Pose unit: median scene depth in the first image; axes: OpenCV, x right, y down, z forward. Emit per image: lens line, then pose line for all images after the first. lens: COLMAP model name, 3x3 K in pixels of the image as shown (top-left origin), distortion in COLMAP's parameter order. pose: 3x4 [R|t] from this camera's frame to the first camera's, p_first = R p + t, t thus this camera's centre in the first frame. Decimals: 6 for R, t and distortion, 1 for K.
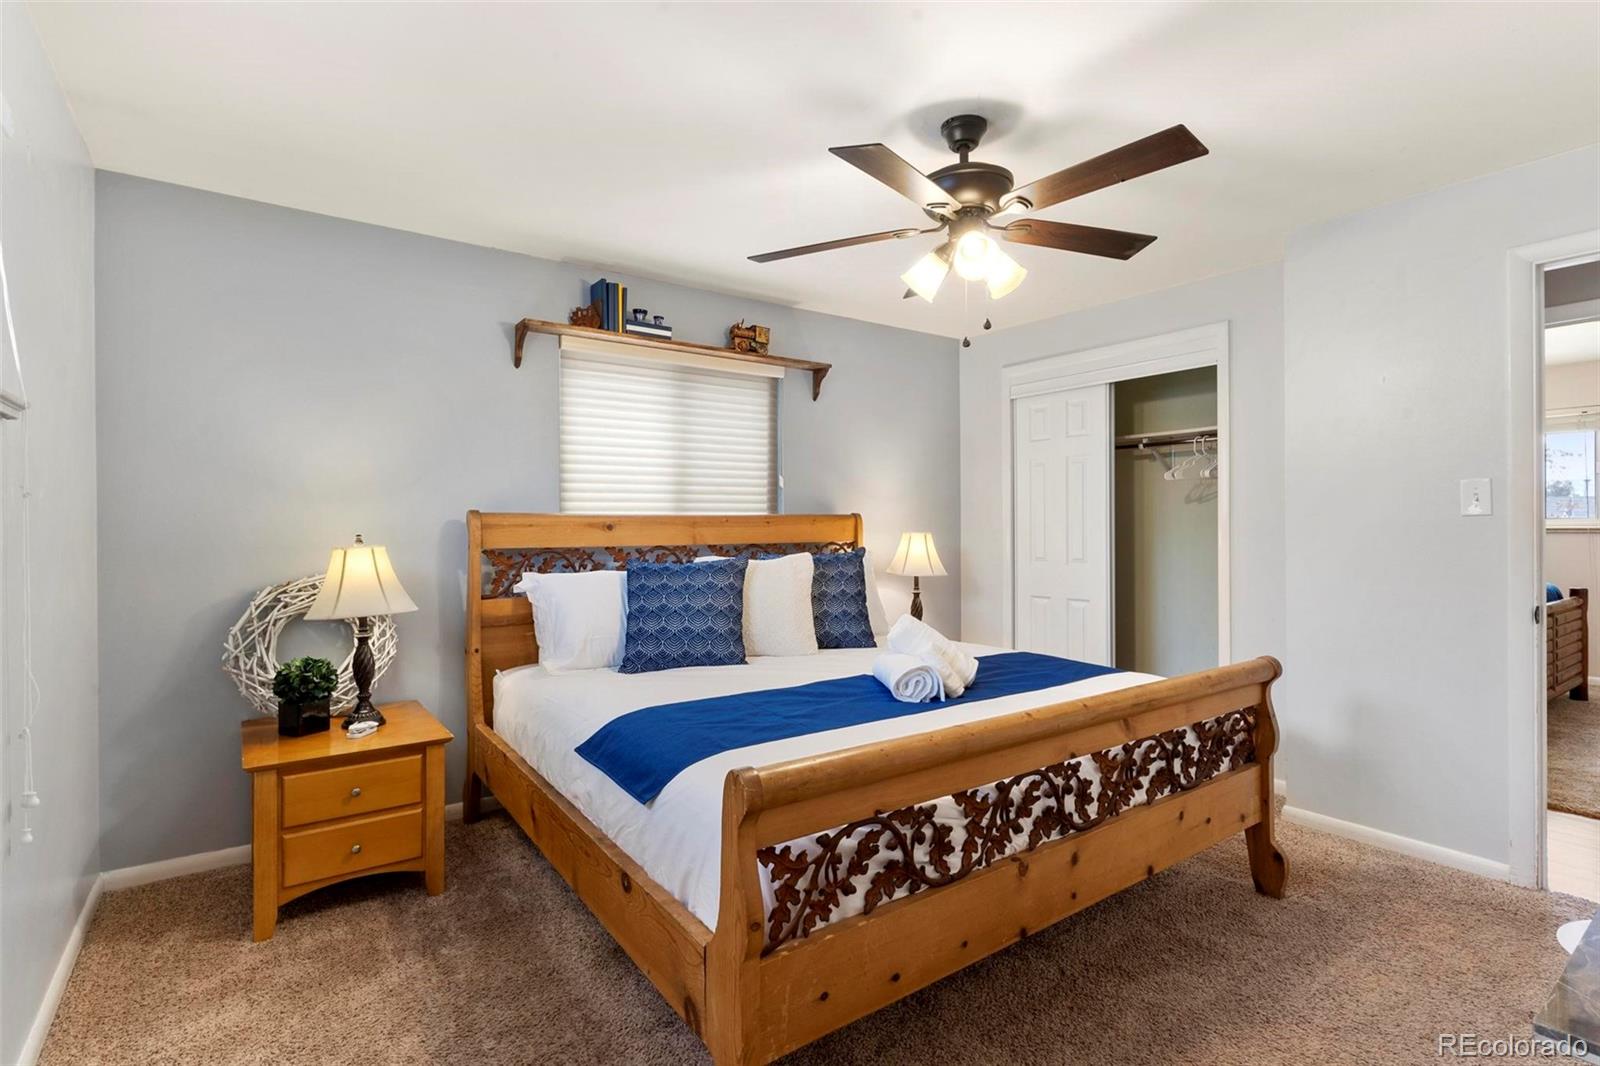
lens RADIAL K [[780.9, 0, 800.0], [0, 780.9, 533.0], [0, 0, 1]] dist [0.000052, 0.000191]
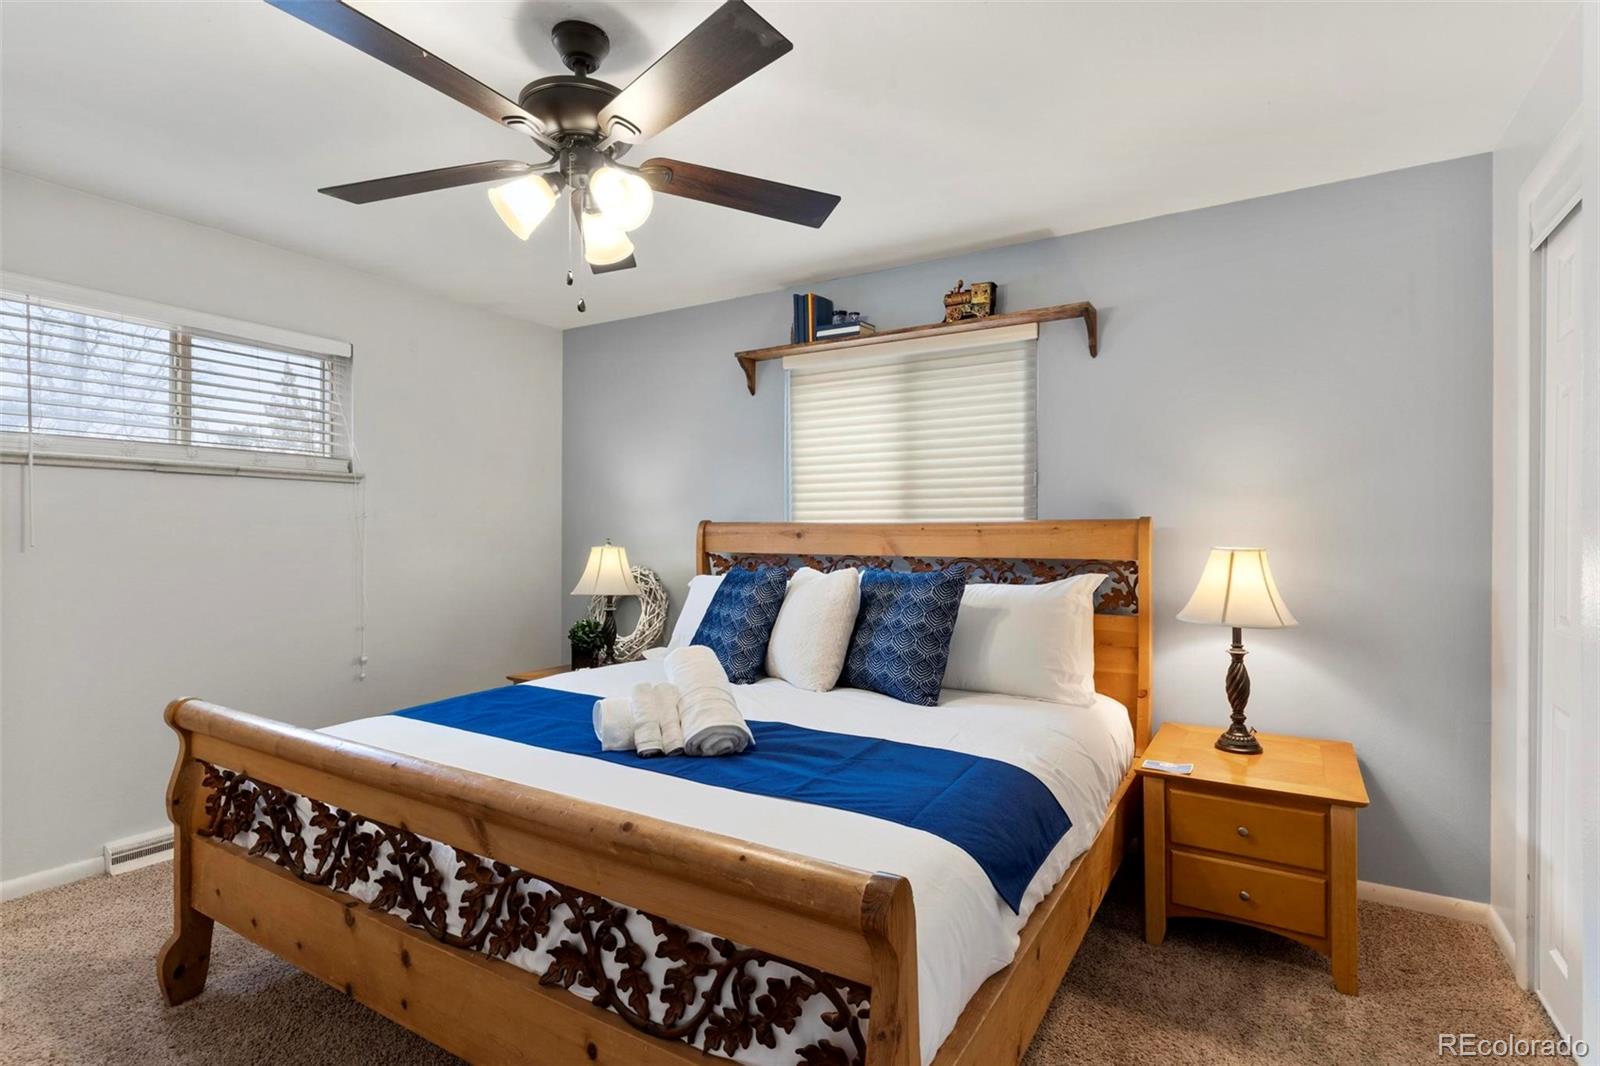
lens RADIAL K [[752.4, 0, 806.4], [0, 752.4, 513.5], [0, 0, 1]] dist [-0.001063, -0.000568]
pose [[0.405175, -0.019350, -0.914034, 0.609349], [-0.015248, 0.999494, -0.027918, -0.008029], [0.914112, 0.025249, 0.404675, 0.575959]]
